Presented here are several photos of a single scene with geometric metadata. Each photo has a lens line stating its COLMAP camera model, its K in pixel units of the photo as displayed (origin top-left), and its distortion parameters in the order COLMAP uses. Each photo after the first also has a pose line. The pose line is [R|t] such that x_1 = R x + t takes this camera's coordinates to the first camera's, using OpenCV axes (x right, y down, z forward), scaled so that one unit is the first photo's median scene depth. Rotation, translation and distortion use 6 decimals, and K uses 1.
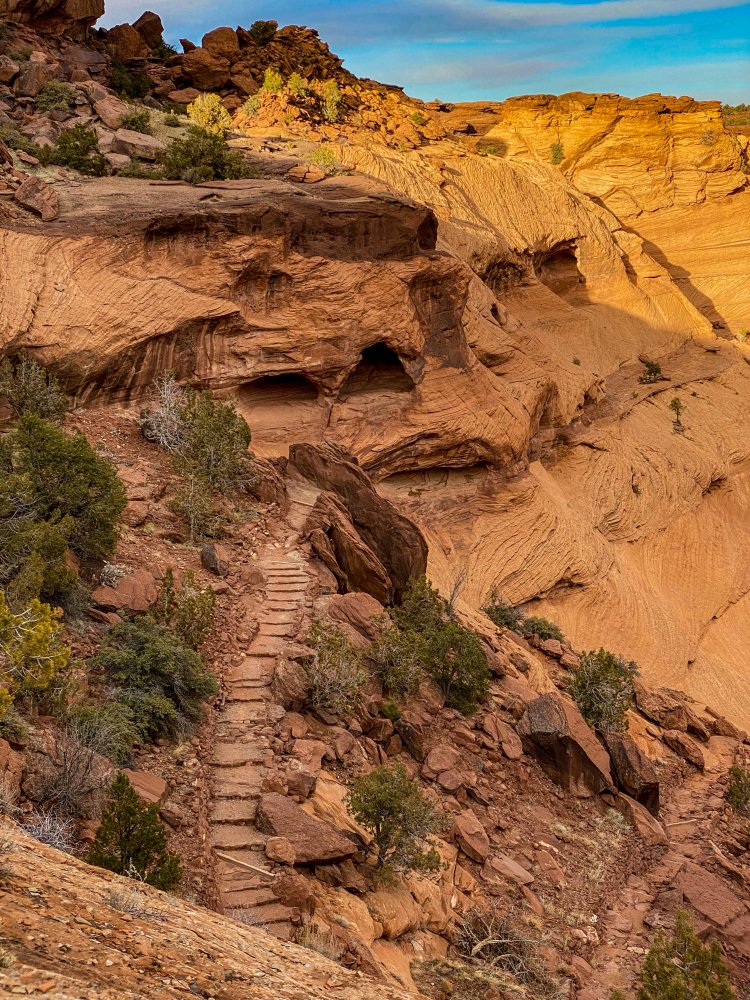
lens RADIAL K [[1502.2, 0, 376.2], [0, 1502.2, 497.6], [0, 0, 1]] dist [0.165273, 0.000000]
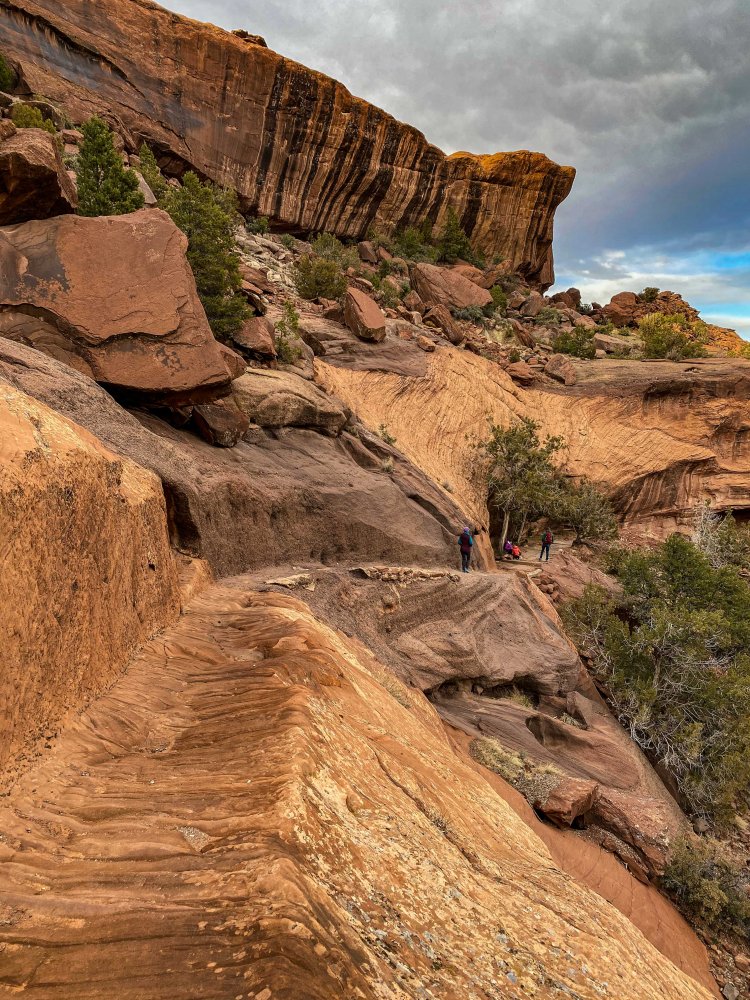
lens RADIAL K [[760.7, 0, 373.6], [0, 760.7, 501.7], [0, 0, 1]] dist [0.008714, 0.001048]
pose [[0.954717, 0.050763, -0.293153, -0.174719], [-0.077032, 0.993913, -0.078763, -0.014463], [0.287370, 0.097779, 0.952816, 0.317821]]
